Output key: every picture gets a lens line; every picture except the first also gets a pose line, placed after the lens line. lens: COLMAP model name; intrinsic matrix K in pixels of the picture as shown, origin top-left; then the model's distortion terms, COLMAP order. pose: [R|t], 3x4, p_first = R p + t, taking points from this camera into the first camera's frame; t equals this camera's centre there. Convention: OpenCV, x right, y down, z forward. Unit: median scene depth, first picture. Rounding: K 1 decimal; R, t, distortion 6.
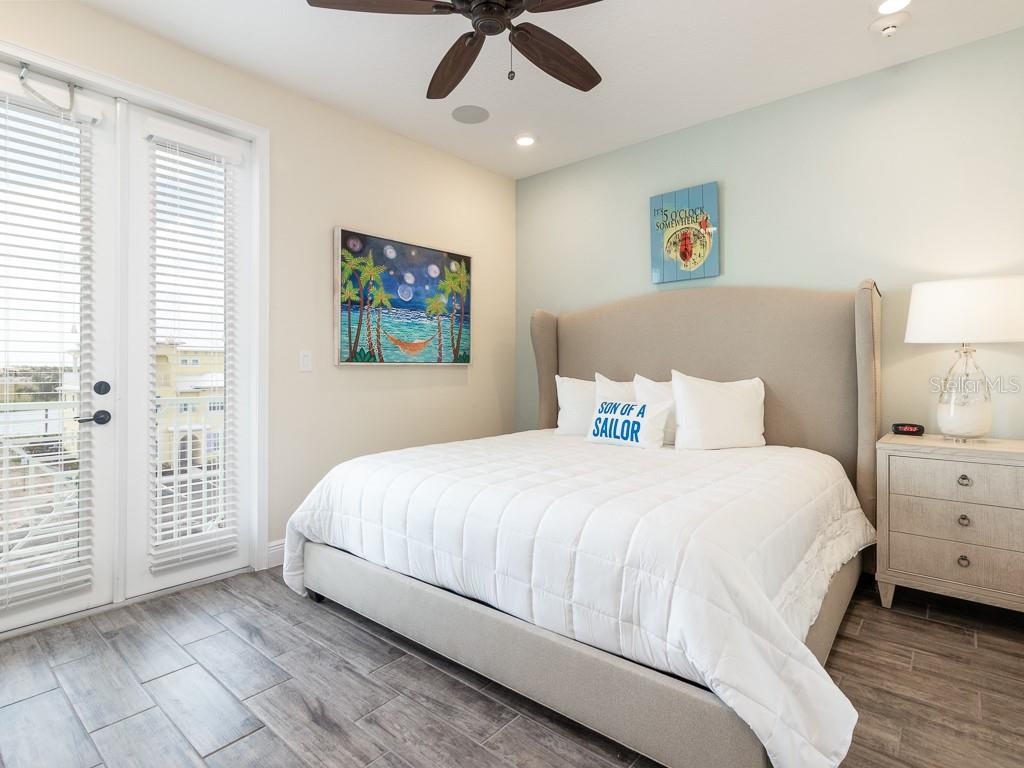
lens RADIAL K [[534.1, 0, 511.4], [0, 534.1, 366.2], [0, 0, 1]] dist [-0.000470, 0.000409]
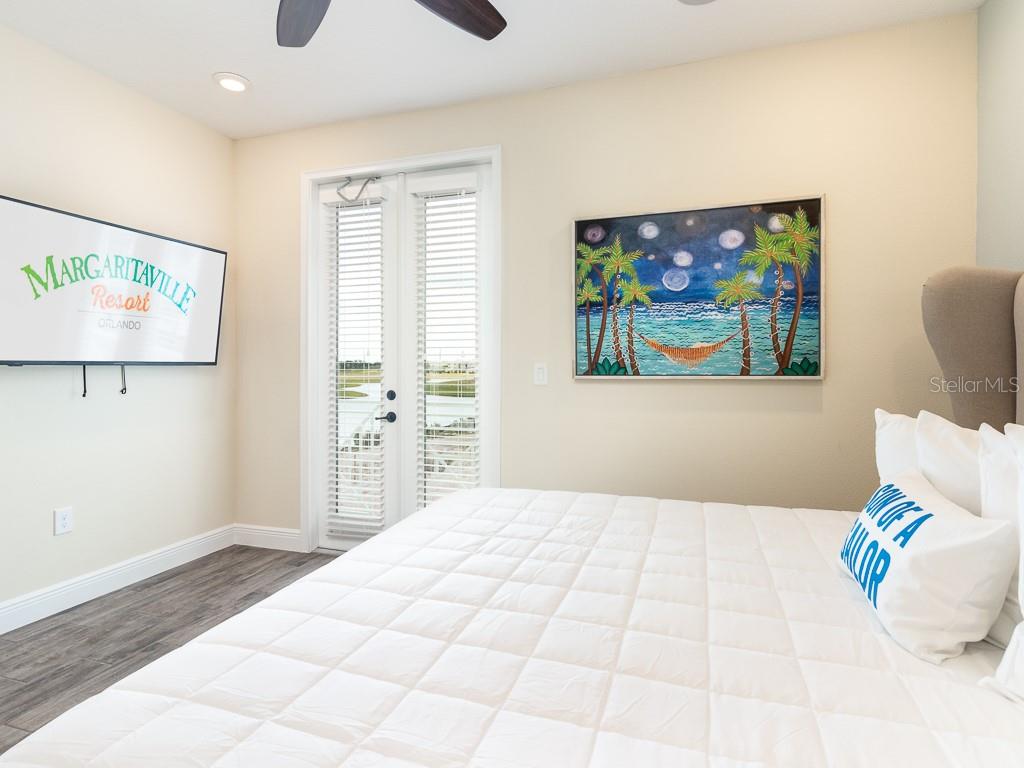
lens RADIAL K [[534.1, 0, 511.4], [0, 534.1, 366.2], [0, 0, 1]] dist [-0.000470, 0.000409]
pose [[0.378622, 0.000501, -0.925551, 0.416288], [0.004673, 0.999986, 0.002452, -0.023687], [0.925540, -0.005254, 0.378614, 0.545506]]
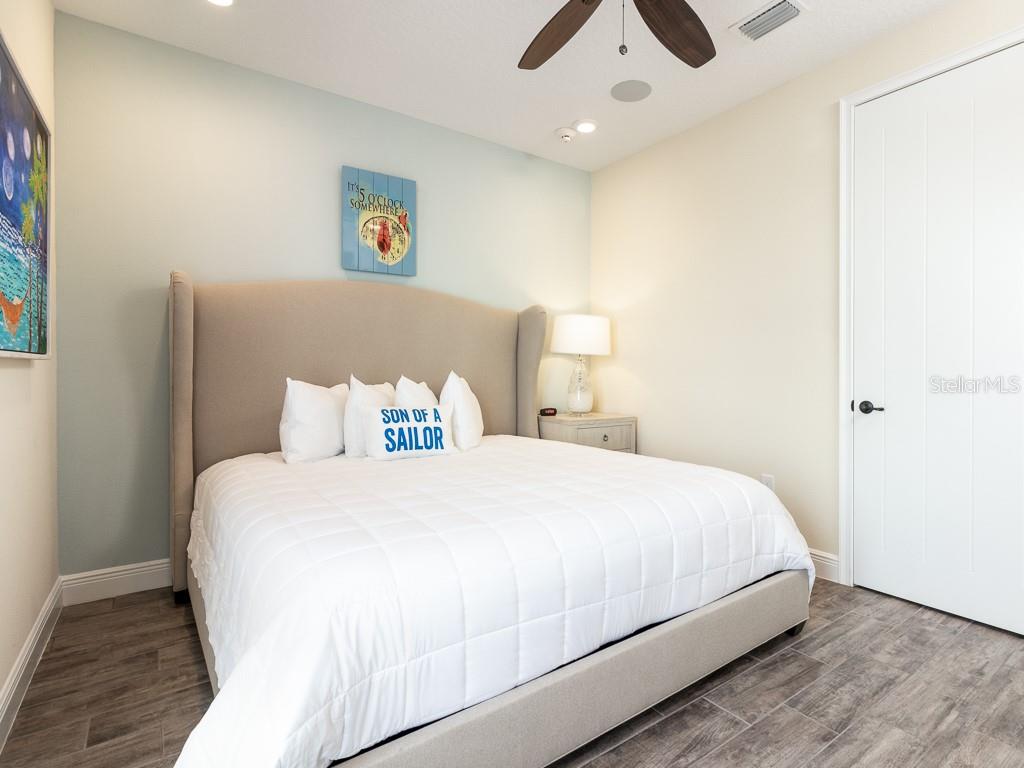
lens RADIAL K [[560.8, 0, 512.4], [0, 560.8, 374.3], [0, 0, 1]] dist [0.000364, 0.000190]
pose [[0.212811, -0.004398, 0.977084, -0.591469], [-0.012408, 0.999897, 0.007203, 0.003964], [-0.977015, -0.013656, 0.212734, 0.586517]]
